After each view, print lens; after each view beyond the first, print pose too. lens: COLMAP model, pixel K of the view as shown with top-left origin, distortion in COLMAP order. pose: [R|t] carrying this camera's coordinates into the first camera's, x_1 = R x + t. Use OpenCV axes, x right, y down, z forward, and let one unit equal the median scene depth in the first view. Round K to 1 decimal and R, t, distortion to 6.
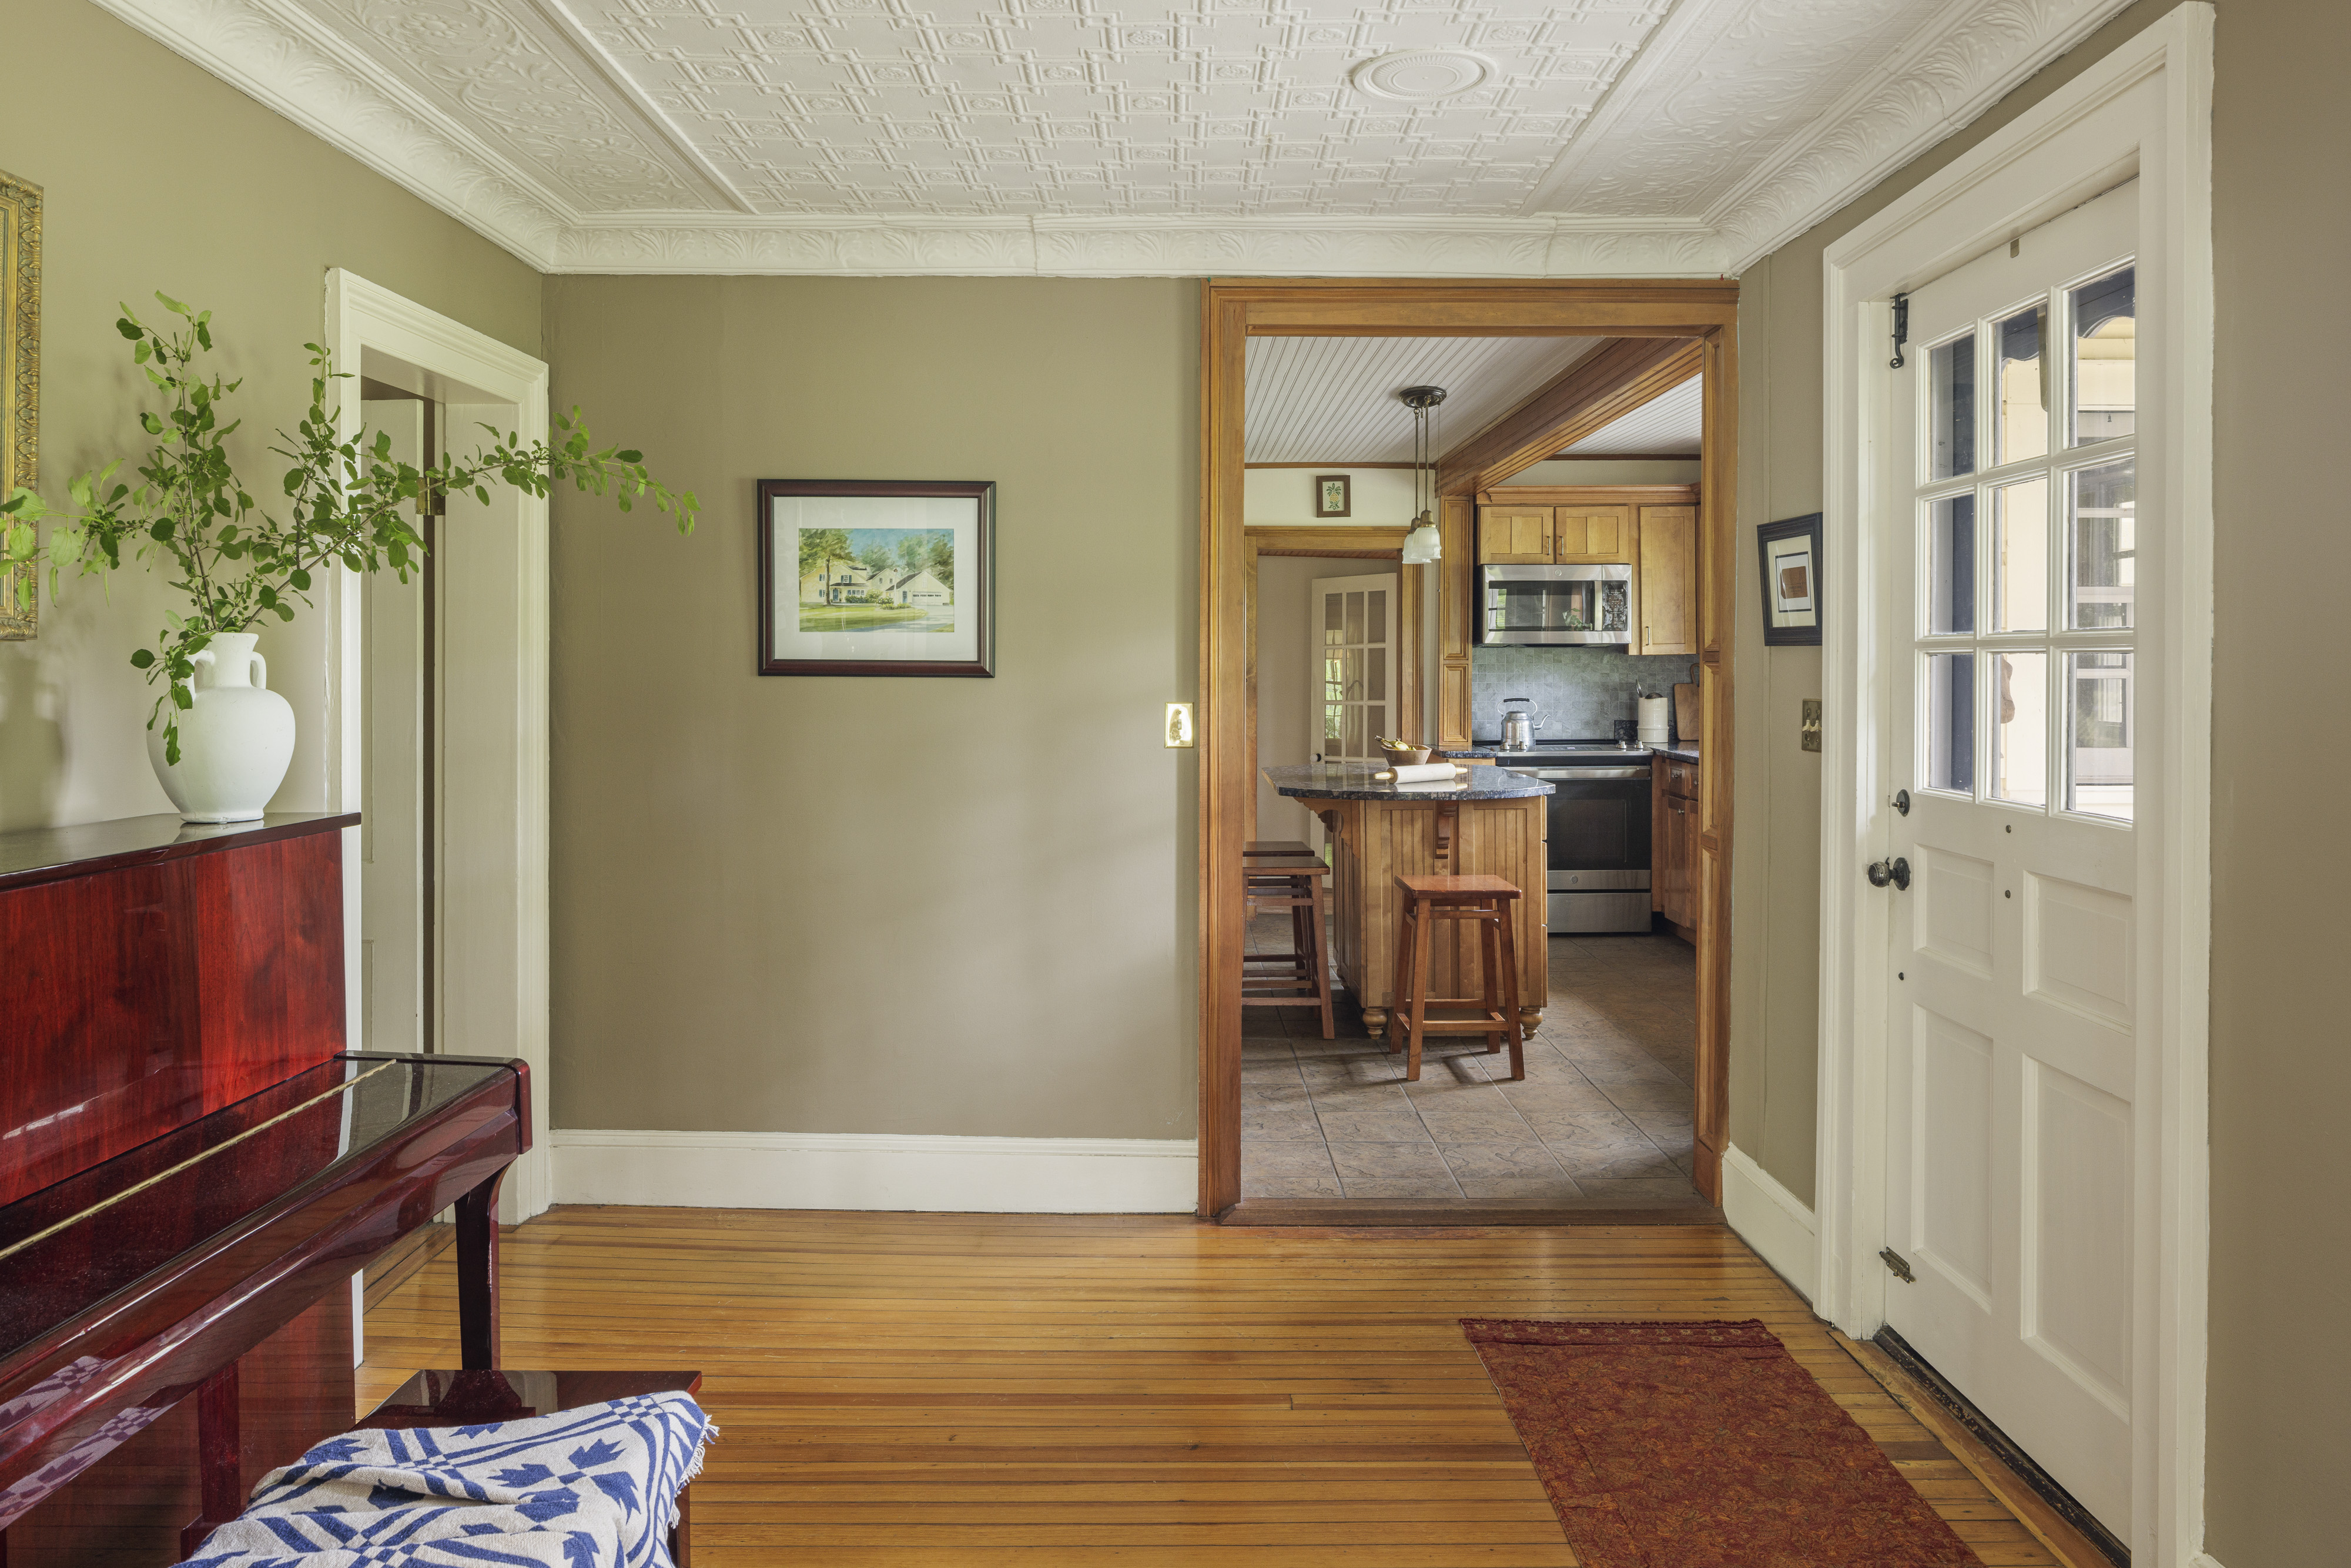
lens RADIAL K [[1600.6, 0, 1165.0], [0, 1600.6, 670.6], [0, 0, 1]] dist [-0.010159, 0.003767]
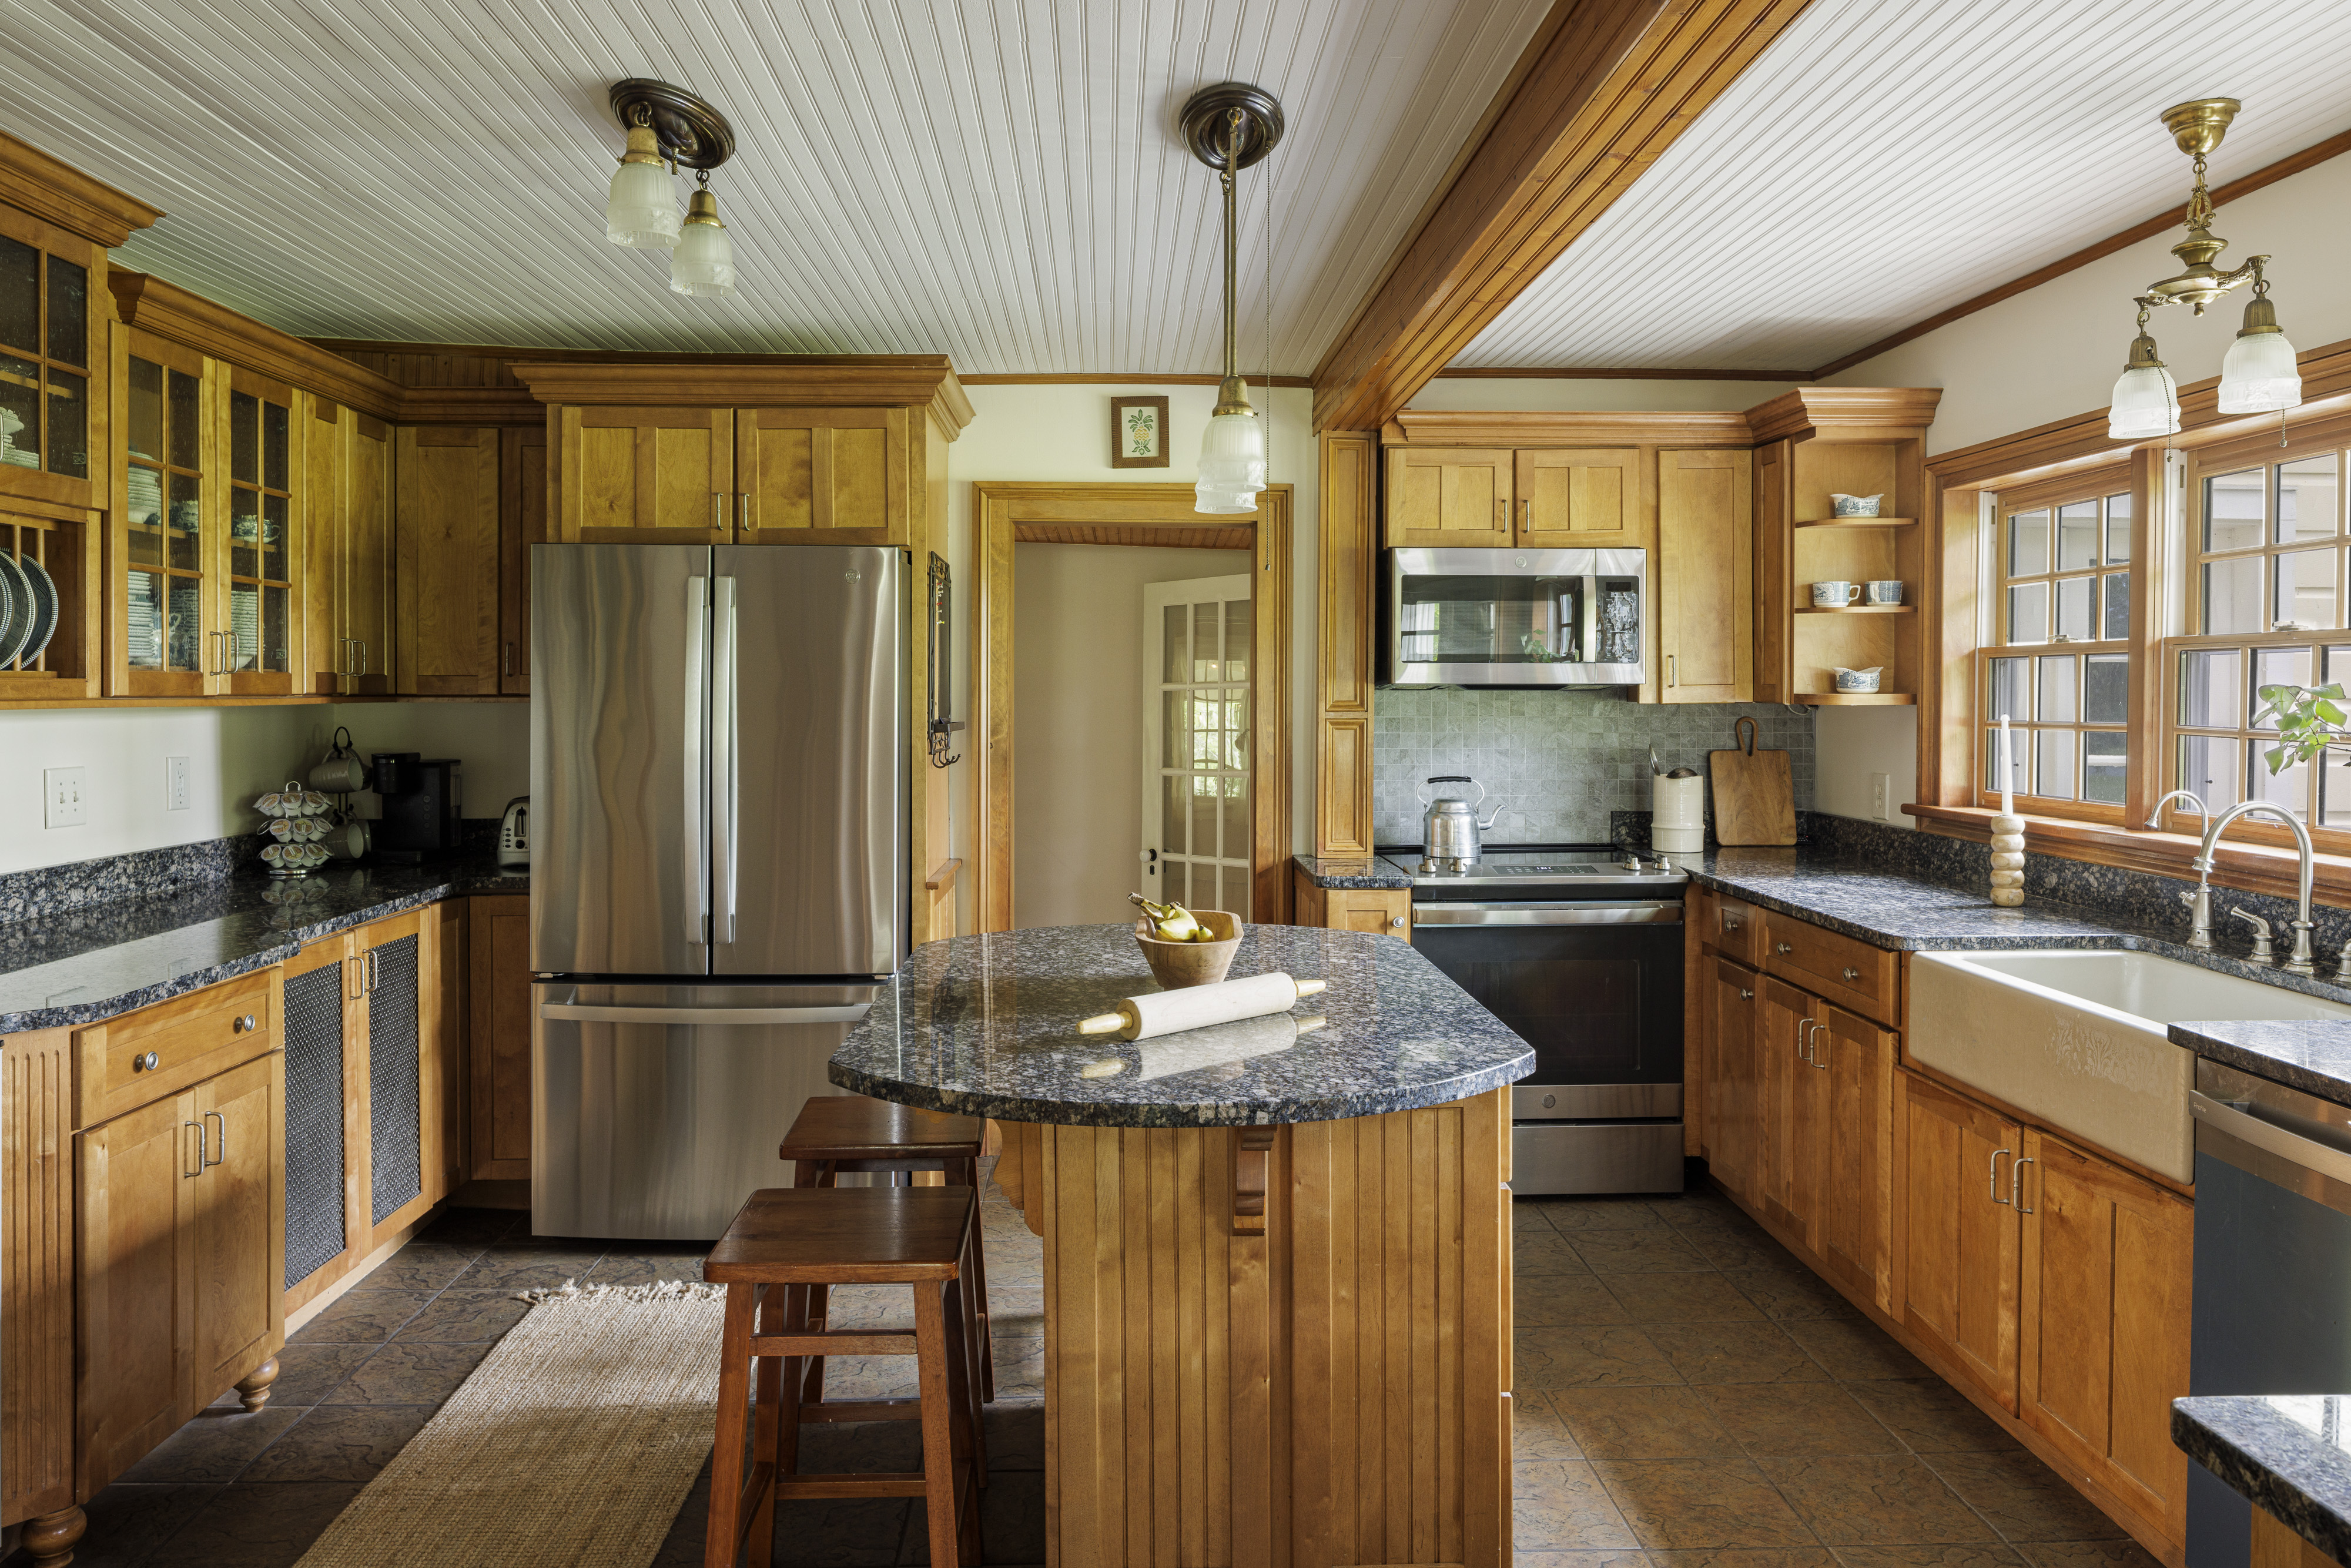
lens RADIAL K [[1600.6, 0, 1171.4], [0, 1600.6, 709.2], [0, 0, 1]] dist [-0.010159, 0.003767]
pose [[0.999265, 0.001233, 0.038311, 0.095295], [-0.001373, 0.999993, 0.003621, -0.009547], [-0.038306, -0.003671, 0.999259, 0.417170]]
